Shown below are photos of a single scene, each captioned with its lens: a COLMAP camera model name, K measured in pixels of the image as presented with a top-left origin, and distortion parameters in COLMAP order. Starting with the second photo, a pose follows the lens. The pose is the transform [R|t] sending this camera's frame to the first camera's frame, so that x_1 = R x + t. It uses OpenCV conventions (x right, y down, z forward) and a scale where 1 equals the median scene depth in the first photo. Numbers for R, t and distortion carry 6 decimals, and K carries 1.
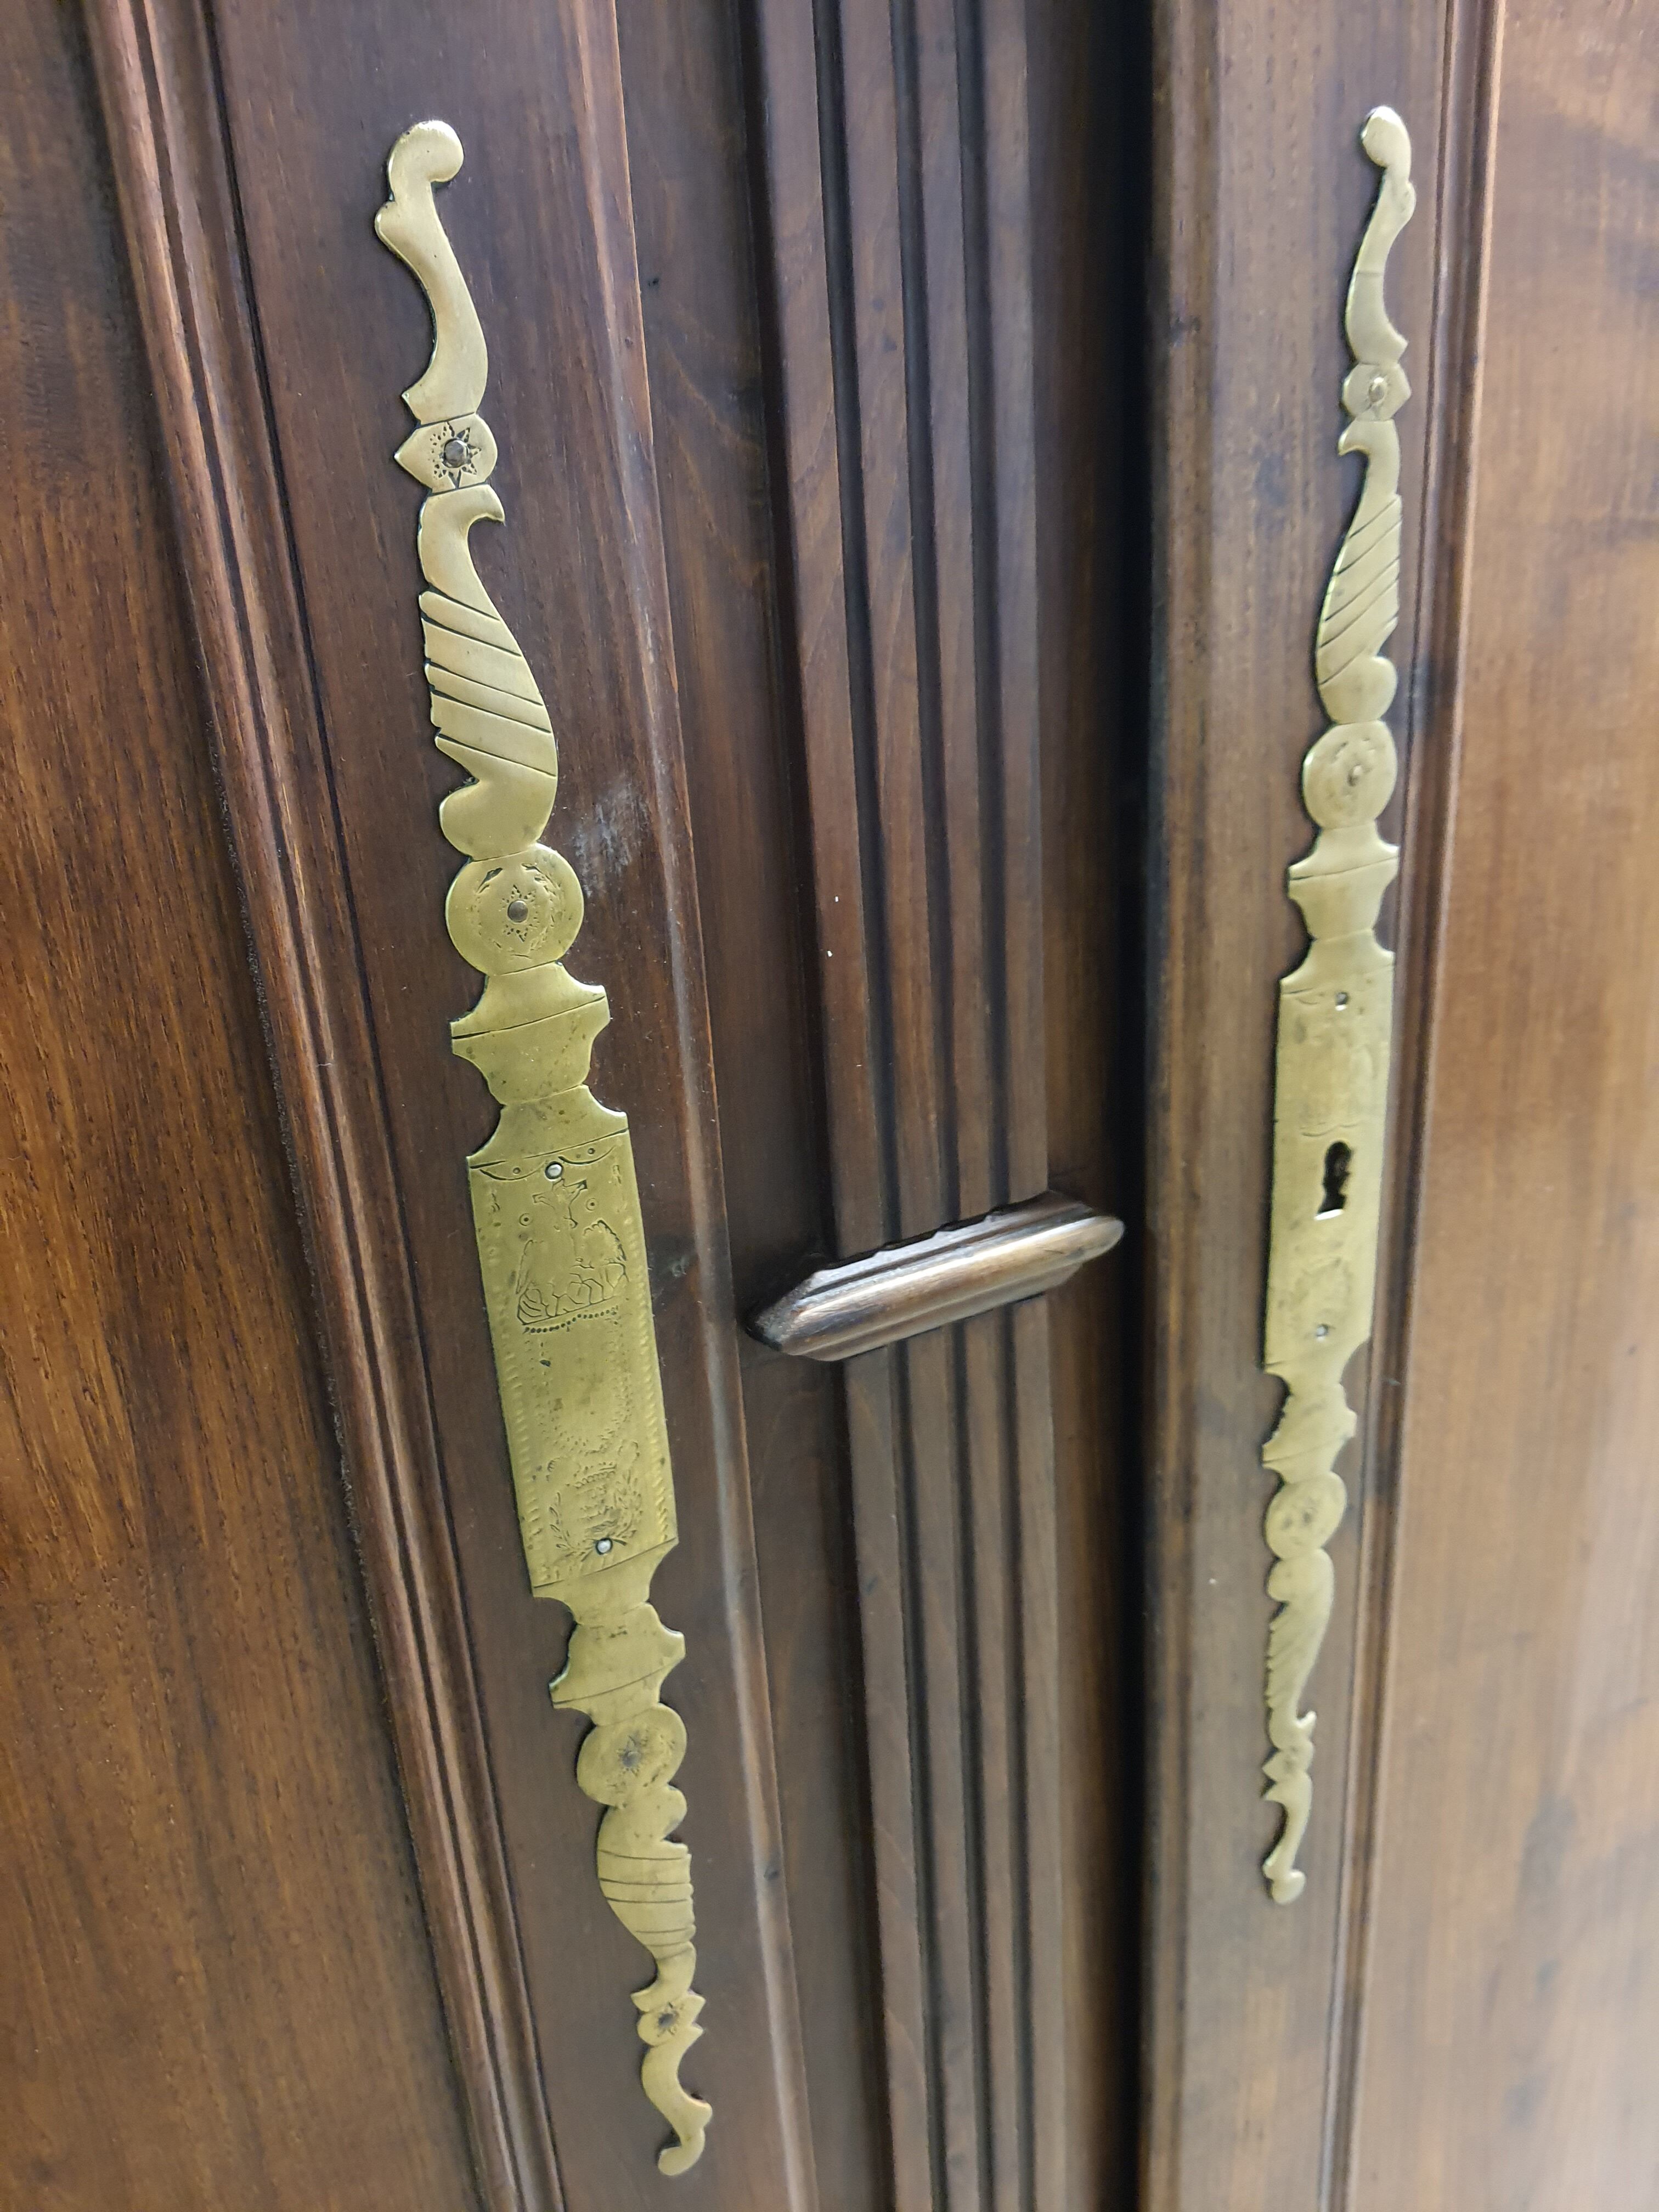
lens RADIAL K [[1739.4, 0, 822.4], [0, 1739.4, 1080.4], [0, 0, 1]] dist [0.052716, -0.087927]
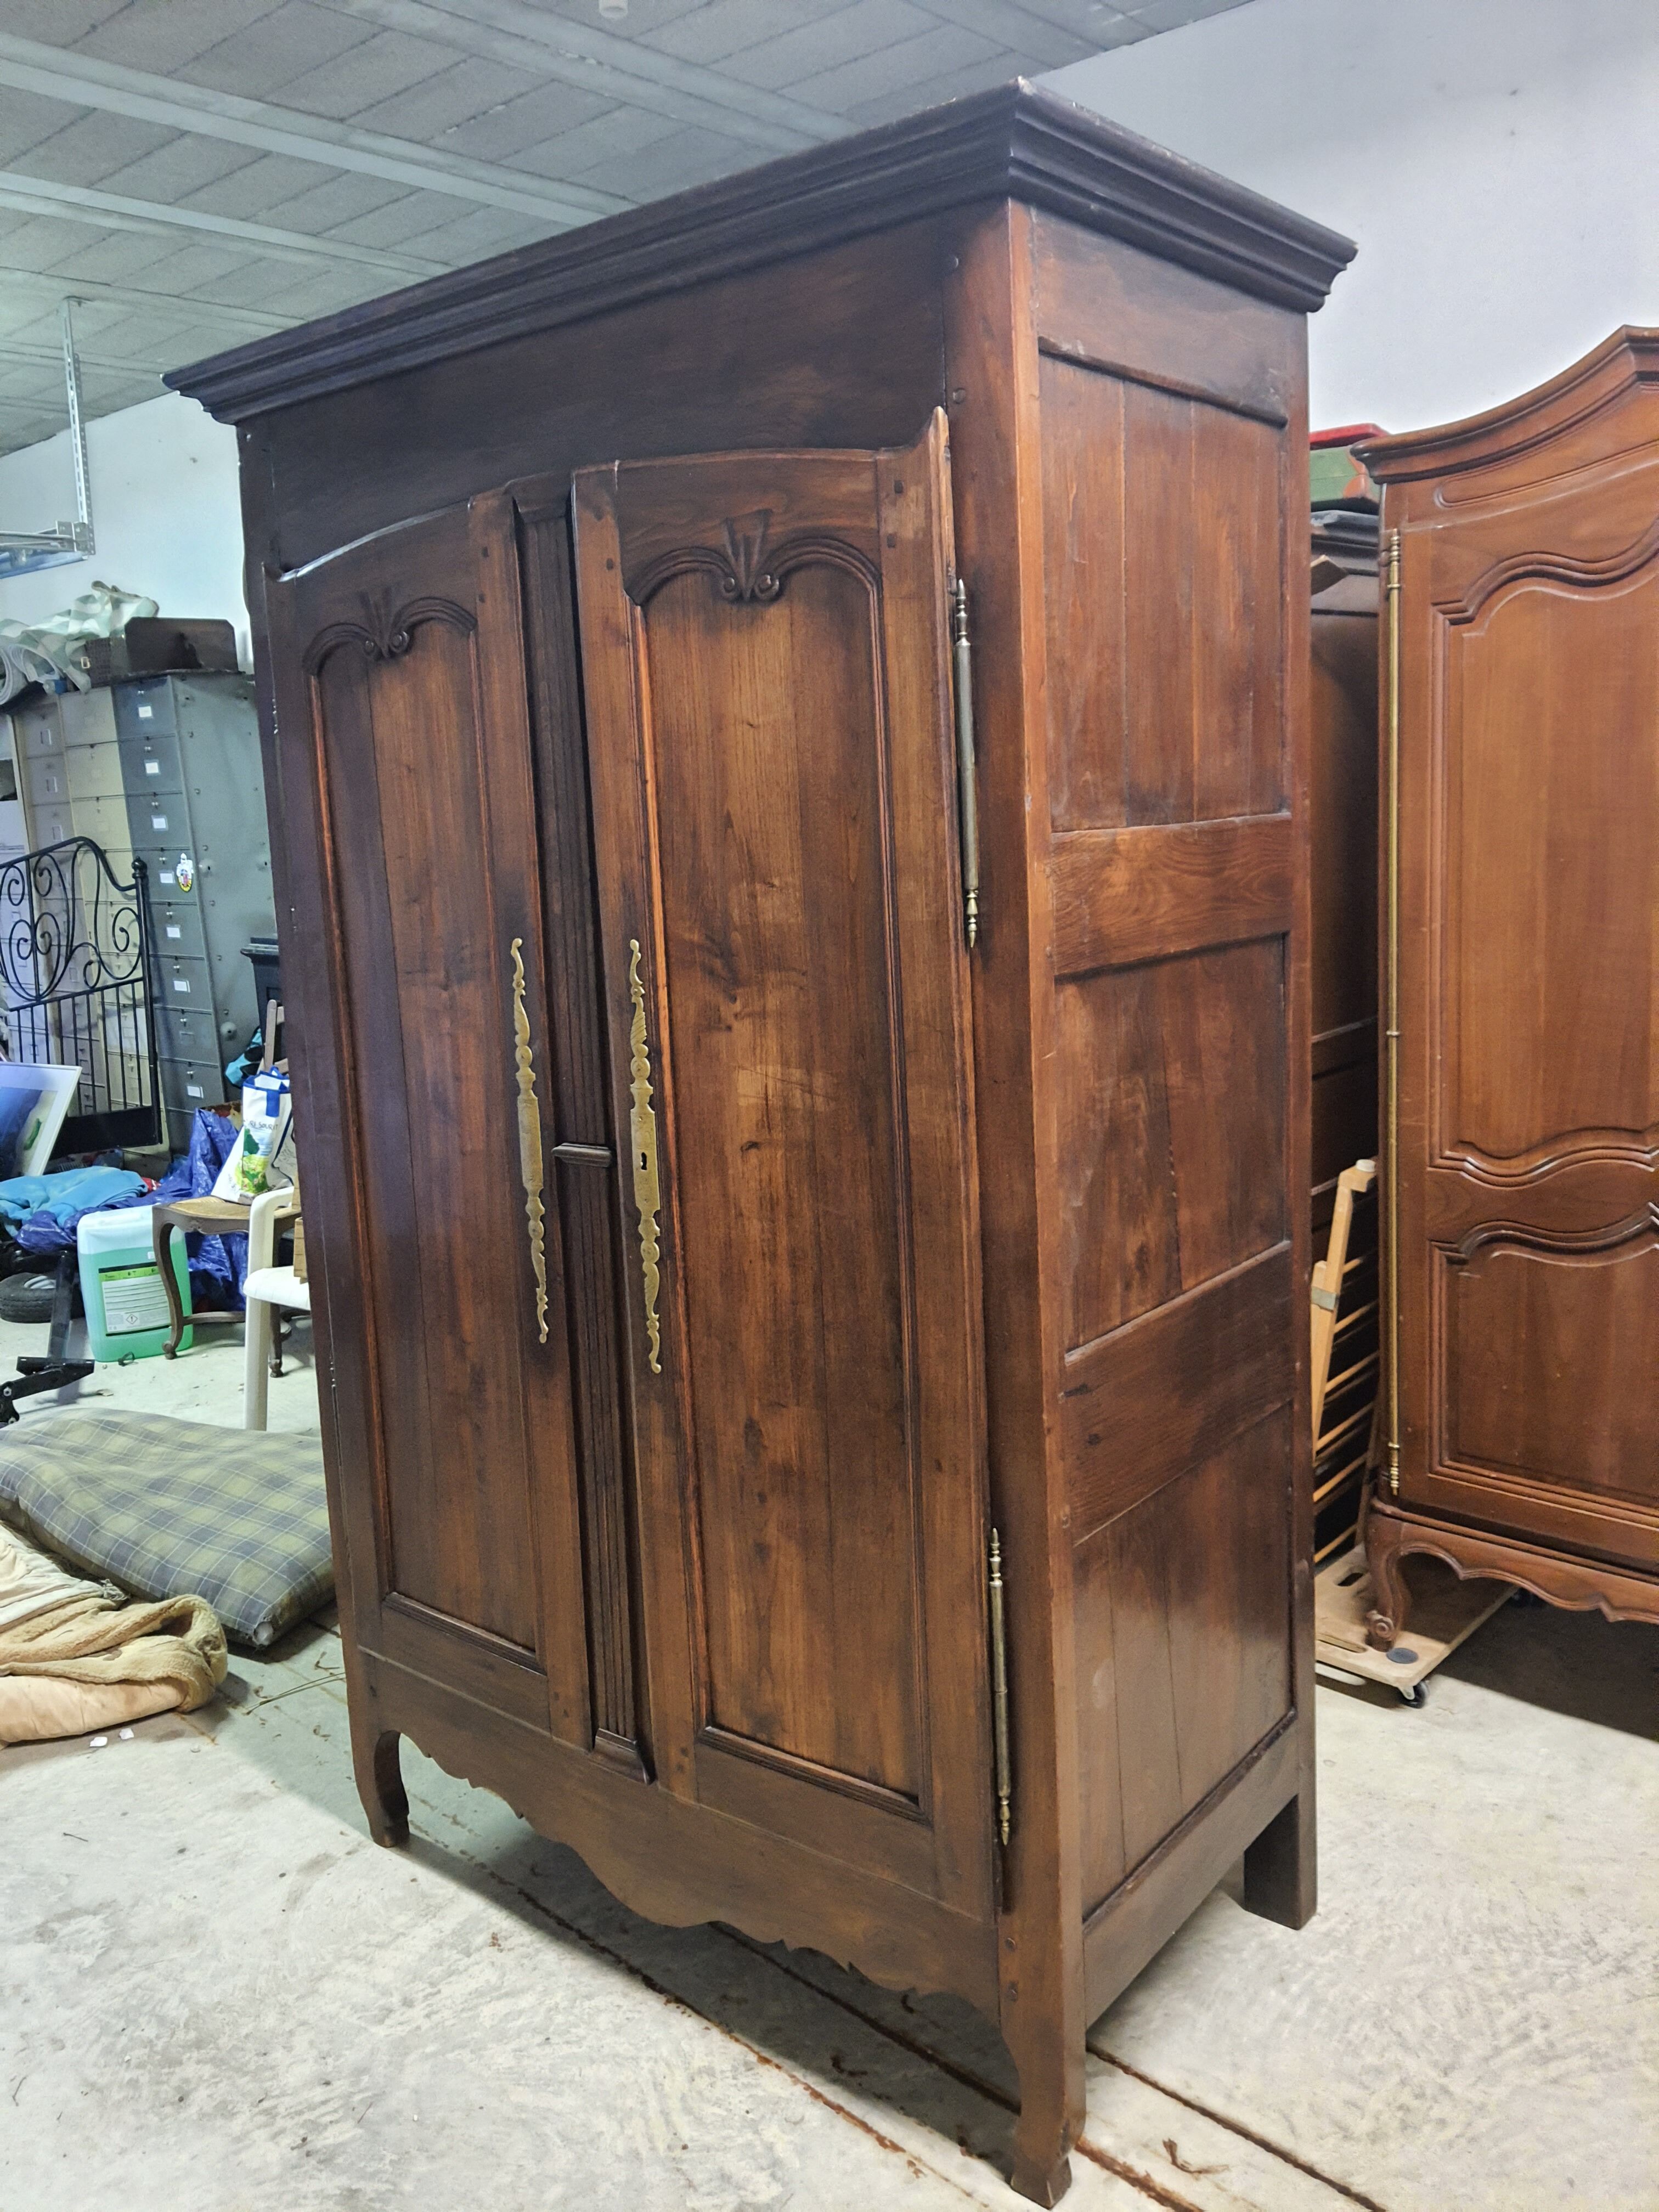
lens RADIAL K [[1741.8, 0, 837.9], [0, 1741.8, 1086.8], [0, 0, 1]] dist [0.058602, -0.096218]
pose [[0.419951, 0.182676, -0.888972, 4.815035], [-0.305707, 0.950761, 0.050957, -0.544069], [0.854508, 0.250366, 0.455118, -0.661067]]
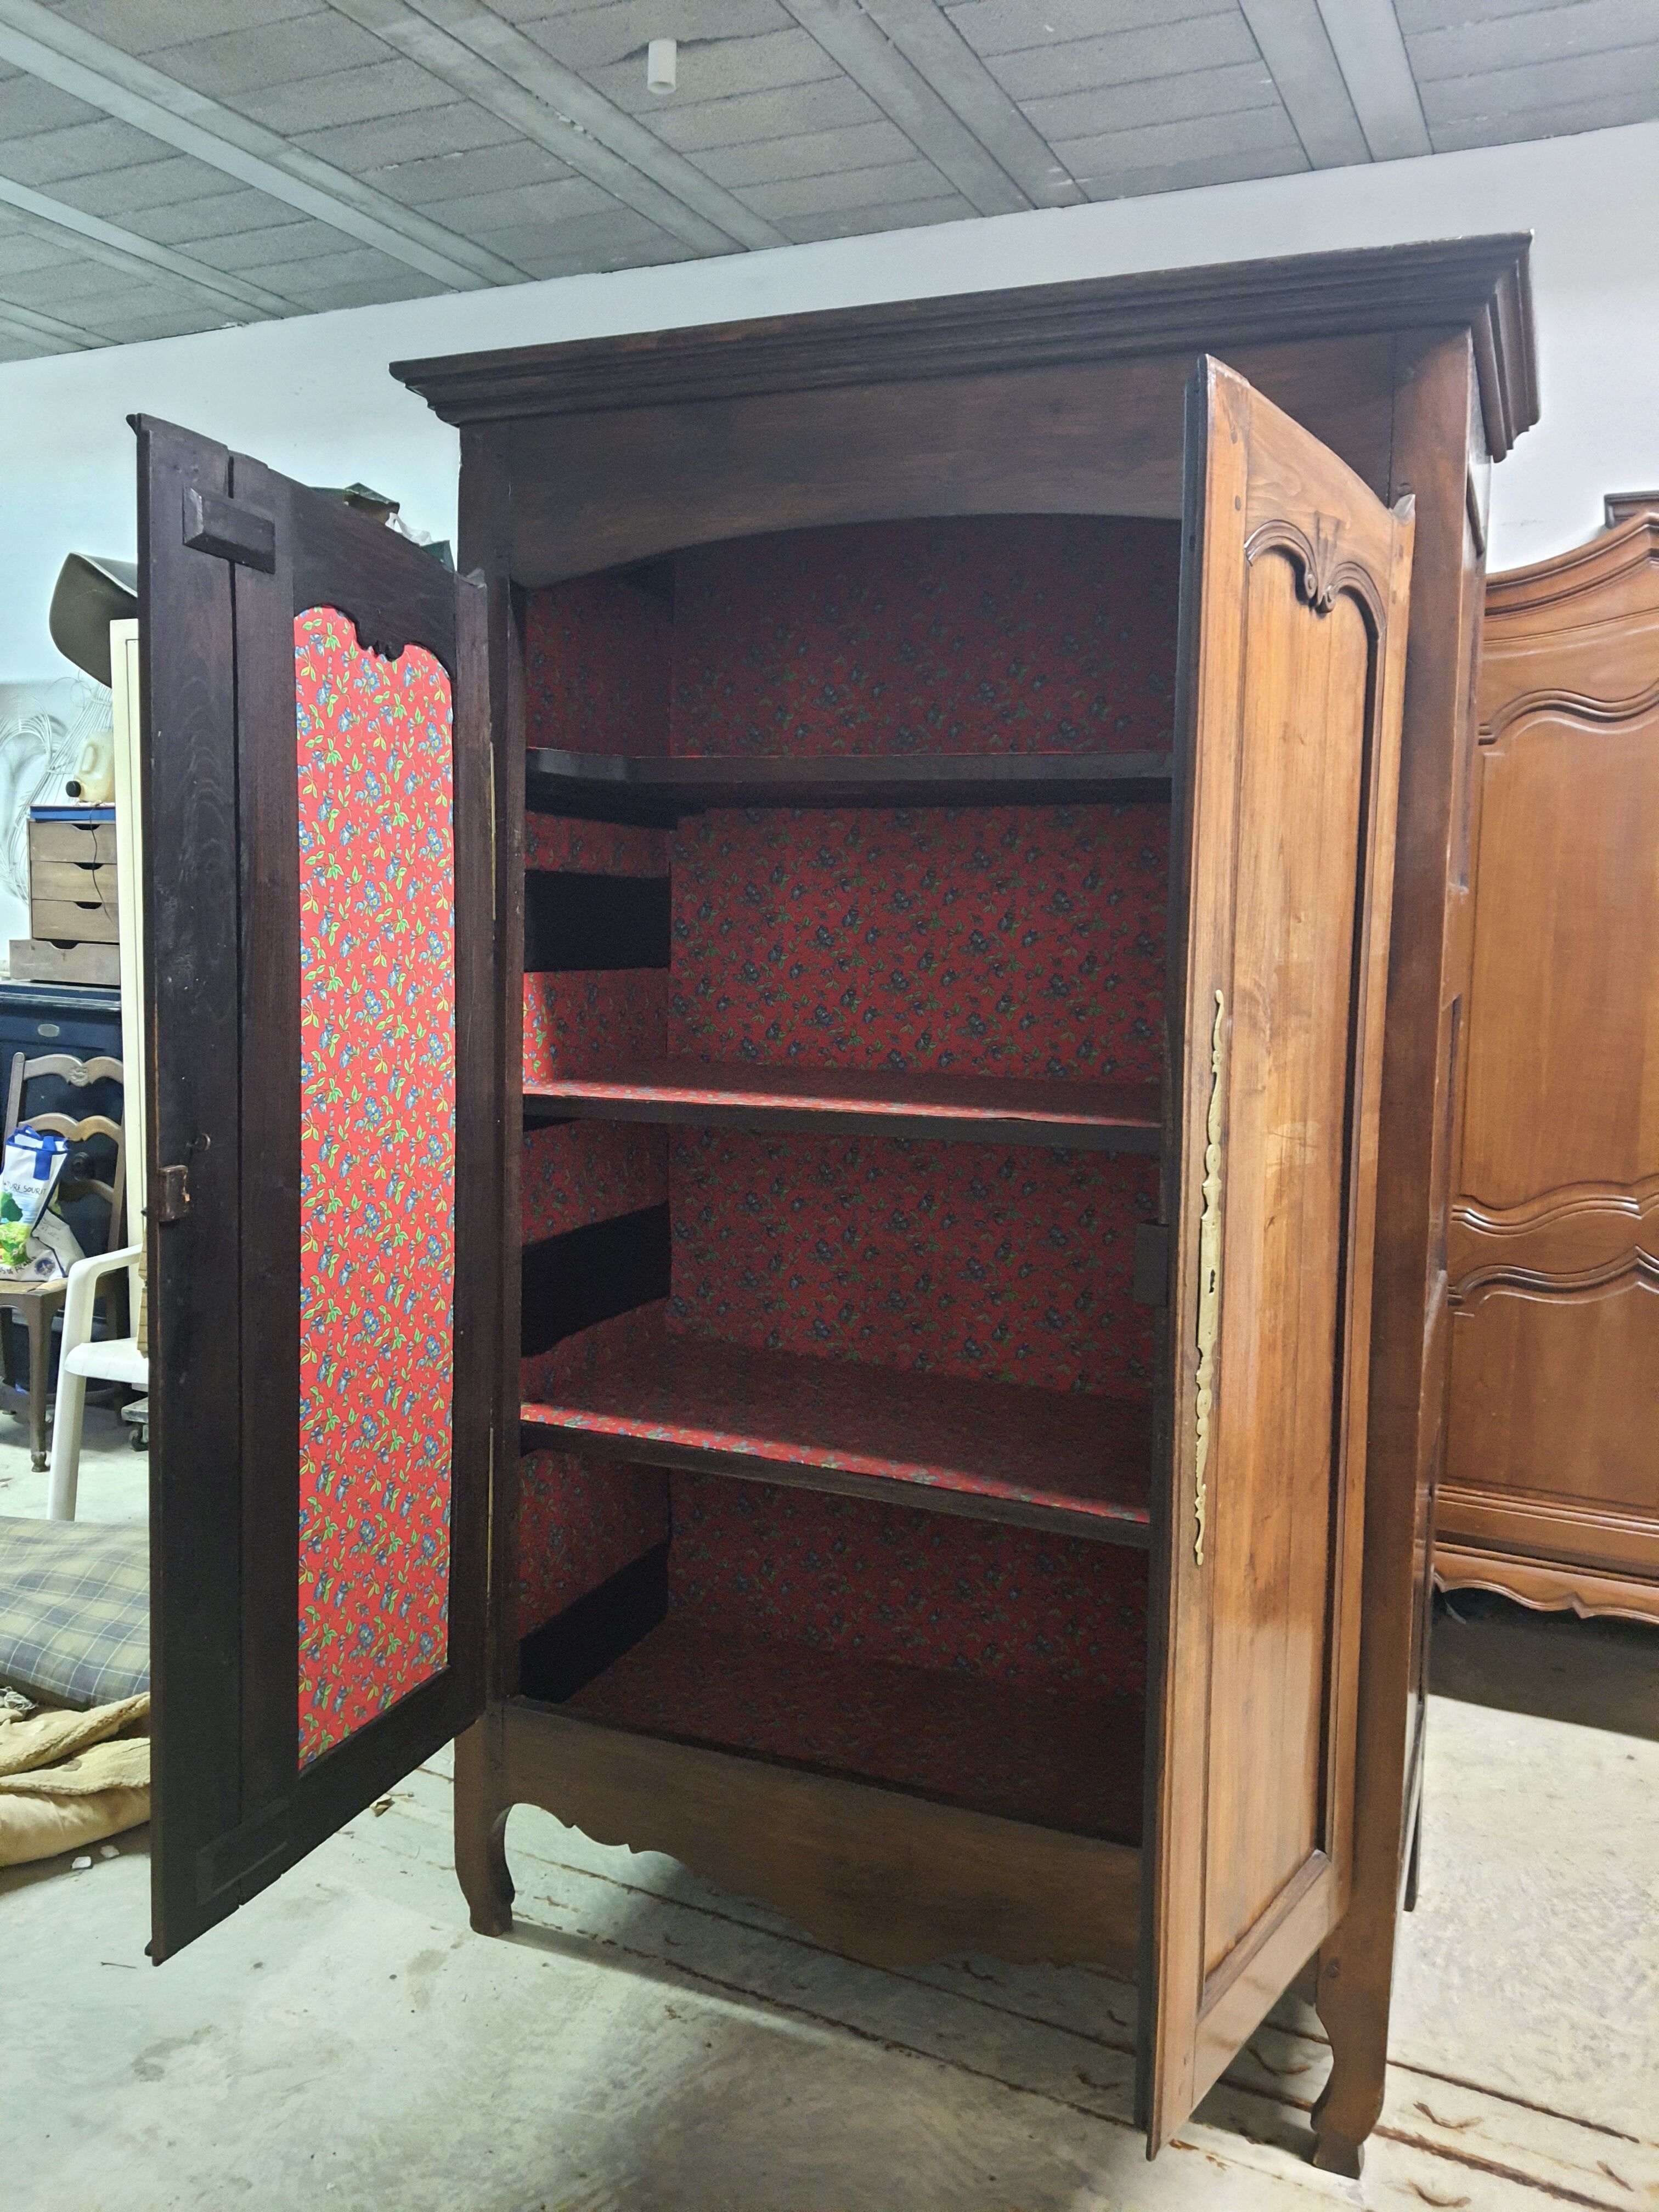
lens RADIAL K [[1752.4, 0, 828.9], [0, 1752.4, 1086.1], [0, 0, 1]] dist [0.004981, -0.008408]
pose [[0.658610, 0.143709, -0.738635, 3.680937], [-0.321363, 0.941293, -0.103408, 0.444460], [0.680411, 0.305475, 0.666128, -2.506172]]
